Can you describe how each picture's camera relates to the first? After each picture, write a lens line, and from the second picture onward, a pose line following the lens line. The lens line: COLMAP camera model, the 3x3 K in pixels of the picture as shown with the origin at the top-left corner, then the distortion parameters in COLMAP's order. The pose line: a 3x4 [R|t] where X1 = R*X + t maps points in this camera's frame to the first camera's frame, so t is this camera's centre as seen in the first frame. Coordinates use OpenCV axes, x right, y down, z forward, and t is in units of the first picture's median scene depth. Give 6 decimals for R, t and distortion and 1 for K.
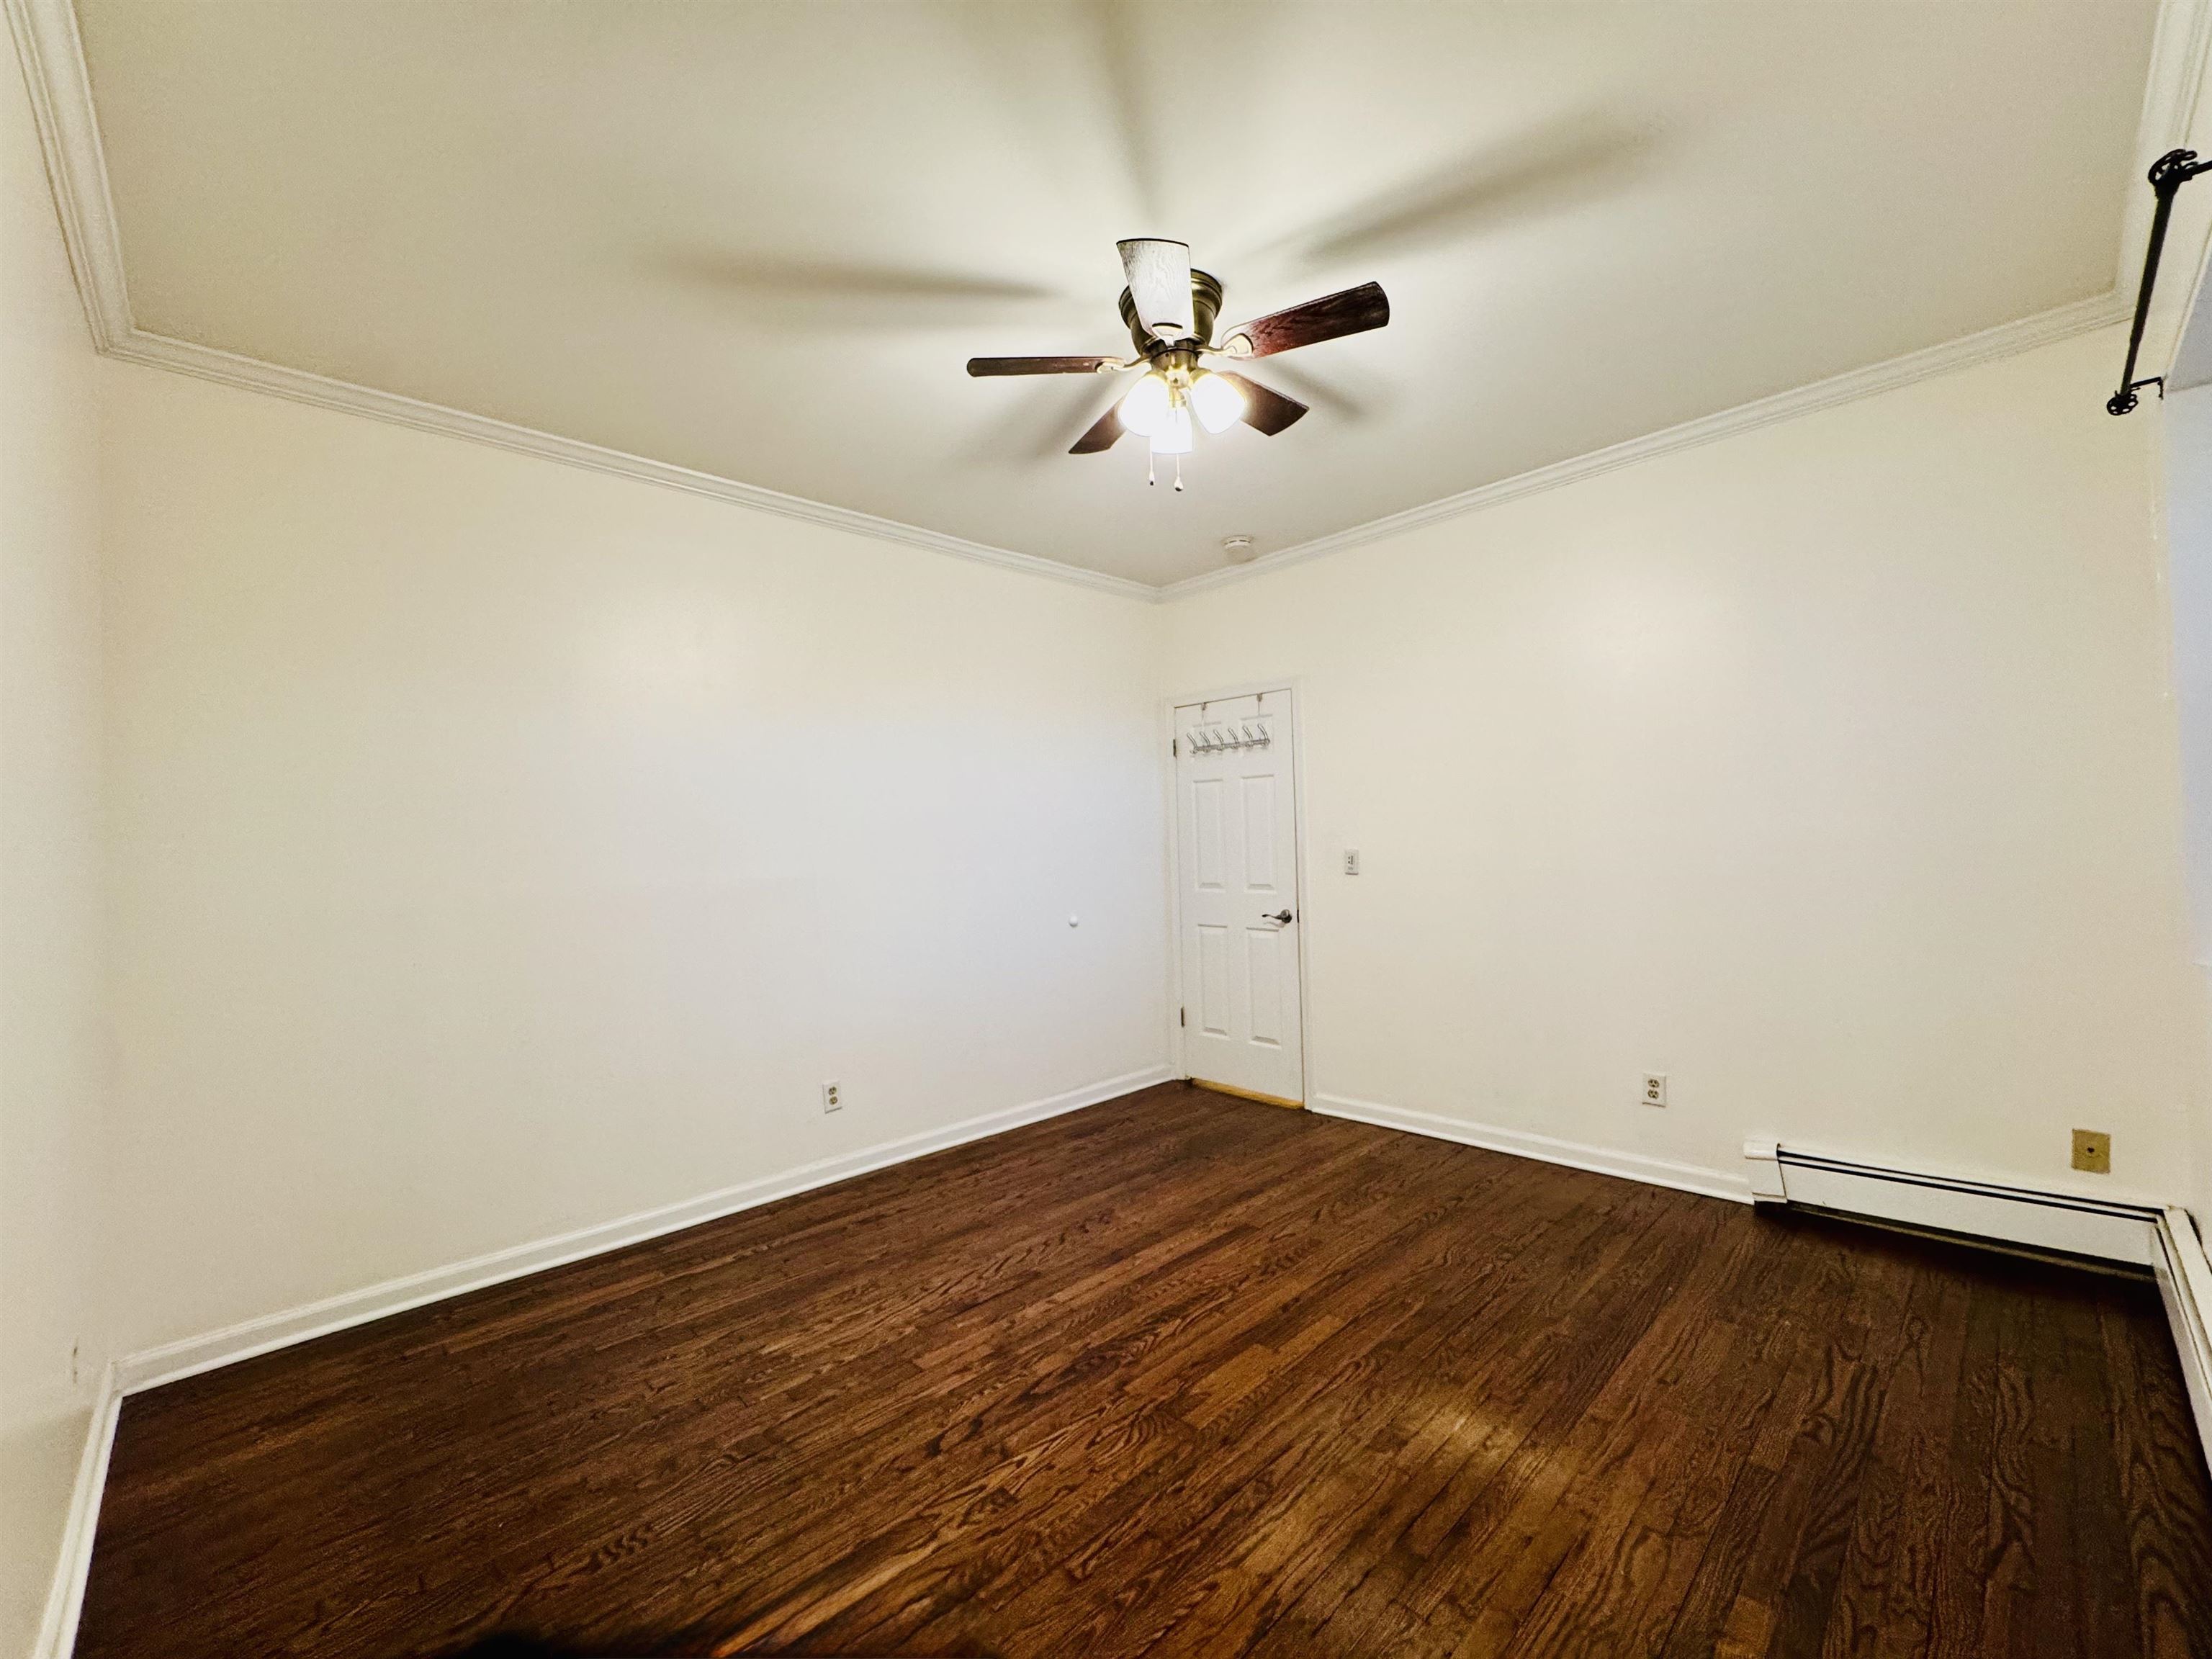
lens RADIAL K [[880.4, 0, 1106.1], [0, 880.4, 828.5], [0, 0, 1]] dist [-0.005320, 0.000932]
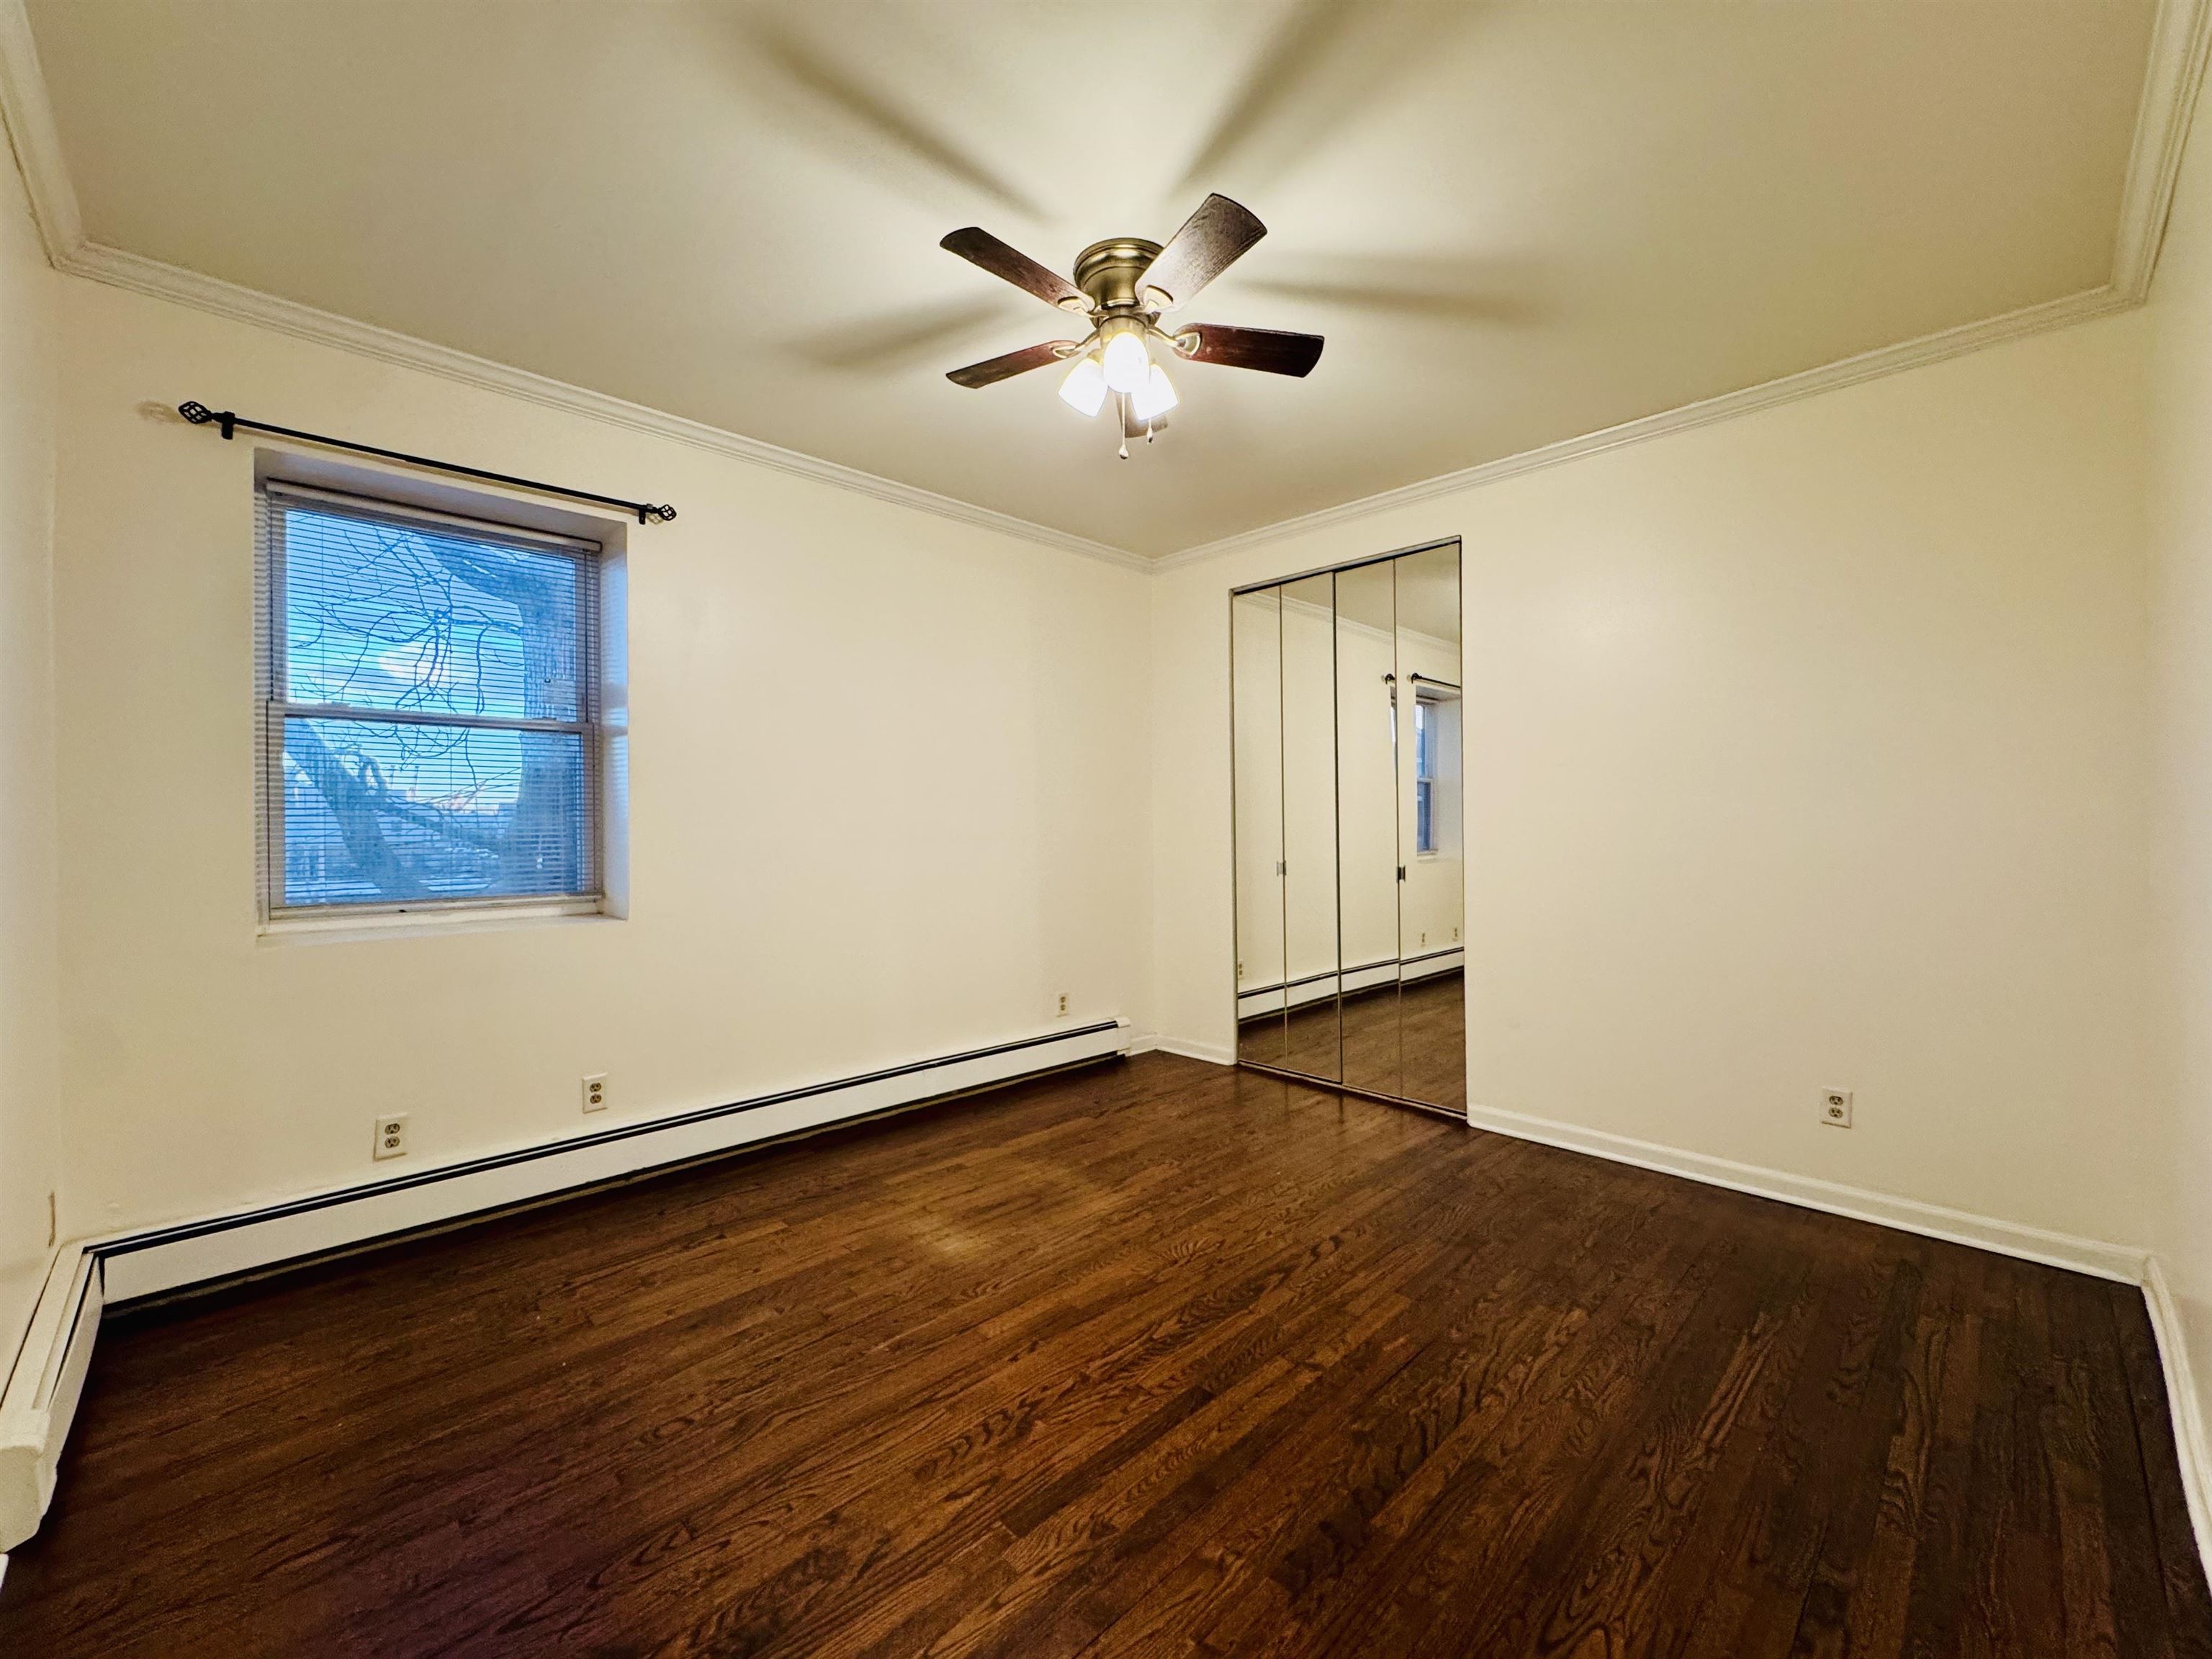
lens RADIAL K [[880.4, 0, 1105.2], [0, 880.4, 823.3], [0, 0, 1]] dist [-0.005320, 0.000932]
pose [[-0.999261, 0.037806, -0.006943, 0.131030], [0.037927, 0.999115, -0.018188, 0.053097], [0.006249, -0.018438, -0.999810, 2.067186]]
